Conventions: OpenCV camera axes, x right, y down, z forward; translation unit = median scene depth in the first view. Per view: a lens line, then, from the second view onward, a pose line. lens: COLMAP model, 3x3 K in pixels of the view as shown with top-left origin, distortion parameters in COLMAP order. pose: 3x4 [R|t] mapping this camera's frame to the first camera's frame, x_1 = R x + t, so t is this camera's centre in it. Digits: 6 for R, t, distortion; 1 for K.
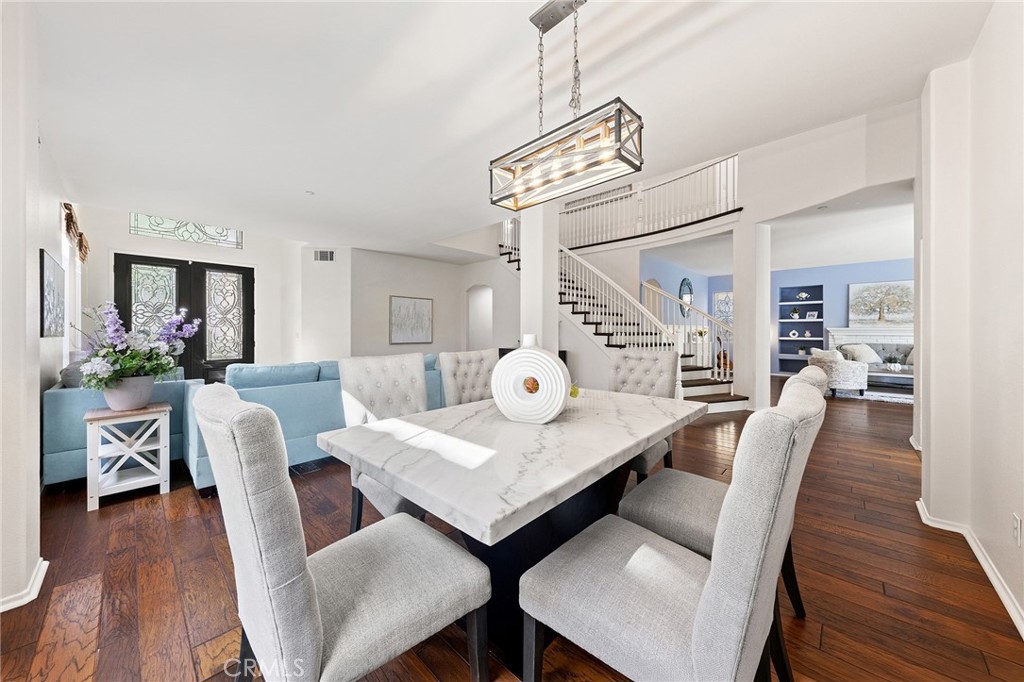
lens RADIAL K [[362.6, 0, 488.4], [0, 362.6, 332.9], [0, 0, 1]] dist [0.001019, -0.001665]
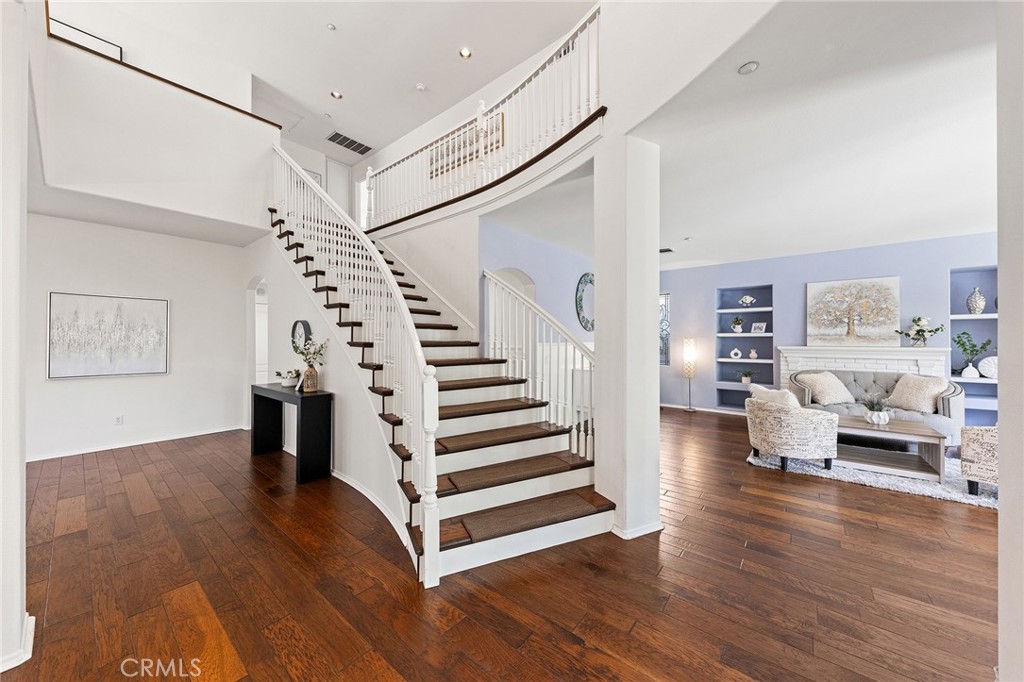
lens RADIAL K [[362.6, 0, 512.5], [0, 362.6, 341.5], [0, 0, 1]] dist [0.001019, -0.001665]
pose [[0.994604, -0.002405, 0.103712, 0.350386], [0.002459, 0.999997, -0.000392, -0.023460], [-0.103711, 0.000645, 0.994607, 0.355747]]
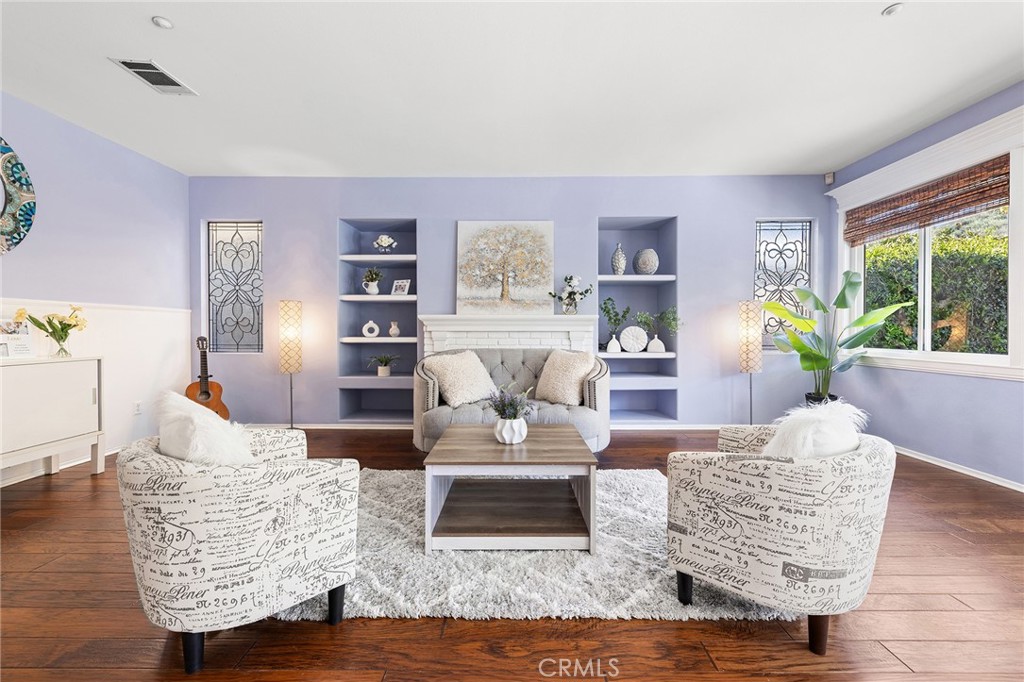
lens RADIAL K [[389.4, 0, 512.9], [0, 389.4, 337.5], [0, 0, 1]] dist [0.005966, -0.001271]
pose [[0.712261, -0.013013, 0.701794, 0.667702], [0.003773, 0.999885, 0.014711, 0.006727], [-0.701905, -0.007830, 0.712228, 0.572162]]
